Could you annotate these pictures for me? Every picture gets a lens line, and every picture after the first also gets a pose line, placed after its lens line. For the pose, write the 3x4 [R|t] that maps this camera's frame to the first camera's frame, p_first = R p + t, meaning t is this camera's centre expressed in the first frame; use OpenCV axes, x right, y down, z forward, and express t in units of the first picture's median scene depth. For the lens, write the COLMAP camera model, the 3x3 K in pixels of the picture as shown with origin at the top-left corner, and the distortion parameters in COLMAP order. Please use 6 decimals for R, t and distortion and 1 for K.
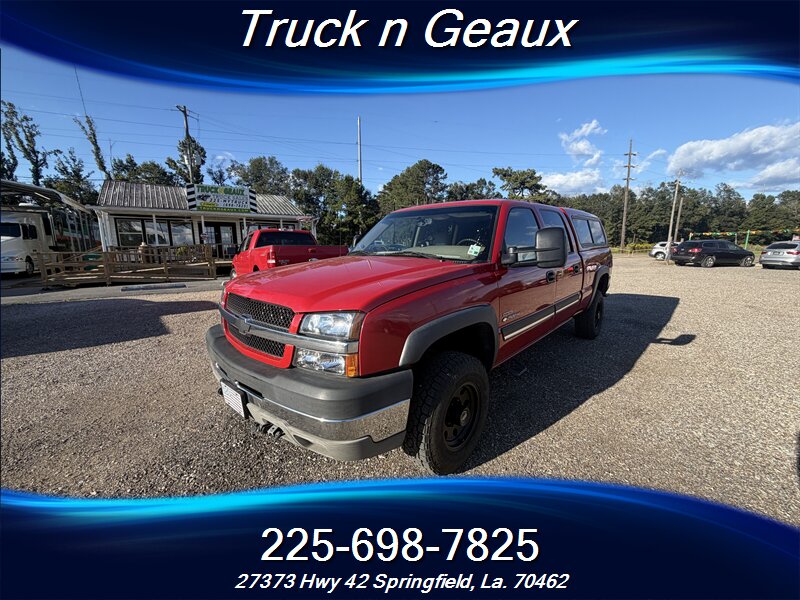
lens RADIAL K [[314.7, 0, 400.0], [0, 314.7, 300.0], [0, 0, 1]] dist [0.001764, -0.000096]
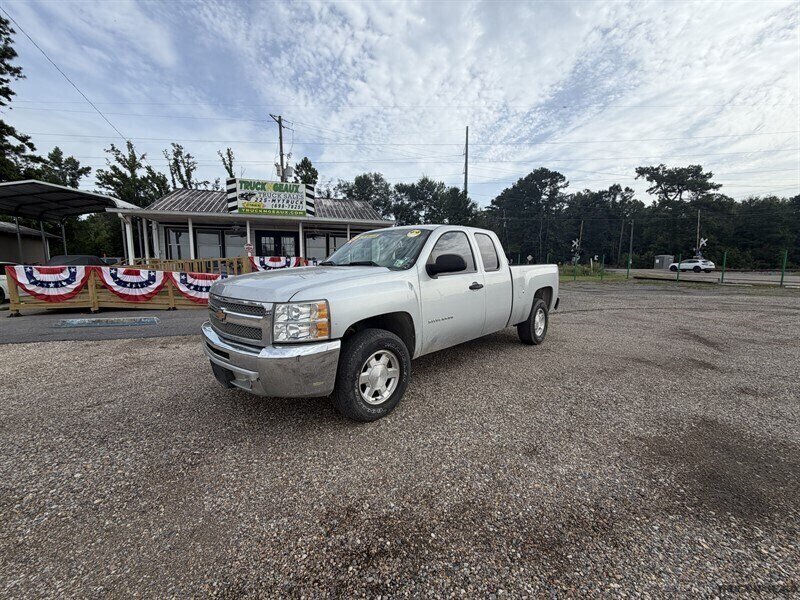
lens RADIAL K [[314.7, 0, 400.0], [0, 314.7, 300.0], [0, 0, 1]] dist [0.001764, -0.000096]
pose [[0.947883, 0.042960, -0.315708, -0.007321], [-0.060346, 0.997140, -0.045497, -0.018089], [0.312851, 0.062178, 0.947765, 0.114855]]
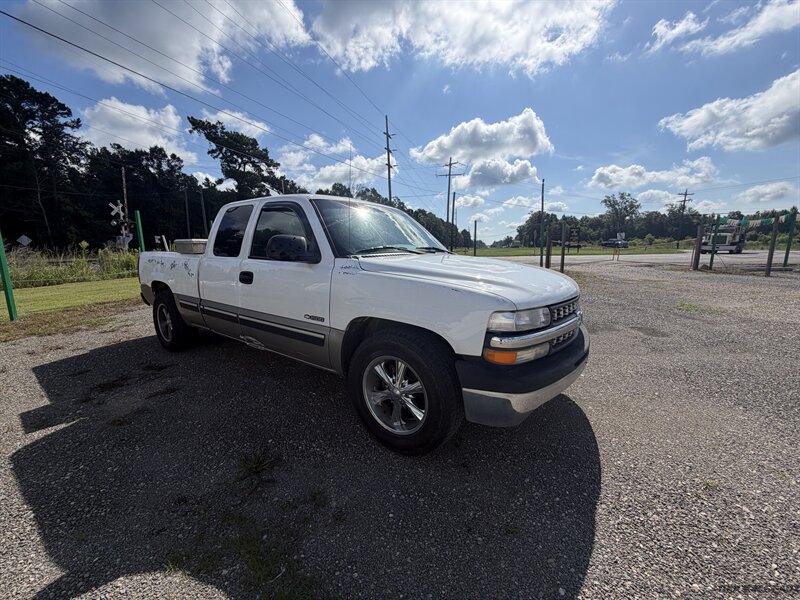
lens RADIAL K [[320.6, 0, 396.5], [0, 320.6, 298.8], [0, 0, 1]] dist [-0.000430, -0.000104]
pose [[0.628606, -0.128371, 0.767056, 0.058121], [0.146220, 0.988203, 0.045553, -0.081626], [-0.763855, 0.083524, 0.639960, 0.522395]]
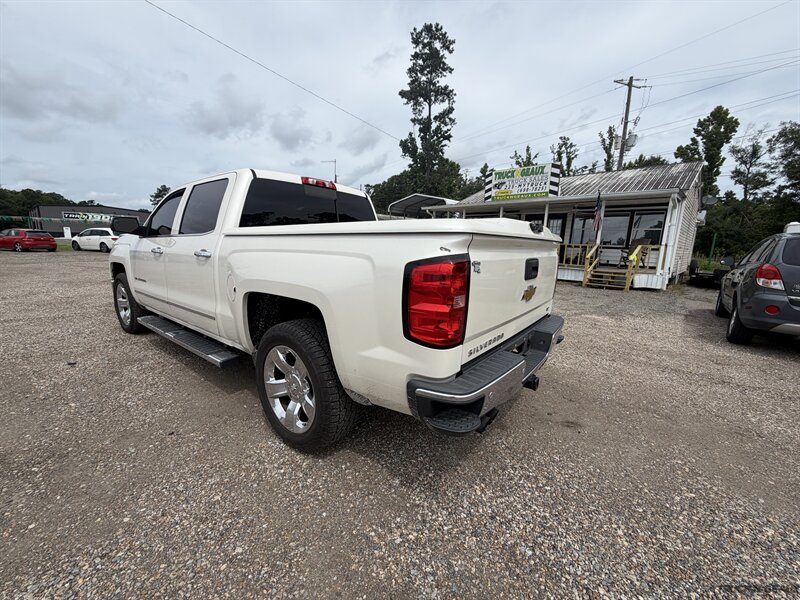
lens RADIAL K [[324.5, 0, 400.0], [0, 324.5, 300.0], [0, 0, 1]] dist [0.001524, -0.000362]
pose [[0.138164, 0.177262, -0.974417, 0.071644], [-0.201751, 0.968261, 0.147535, -0.027468], [0.969643, 0.176206, 0.169542, 0.178289]]
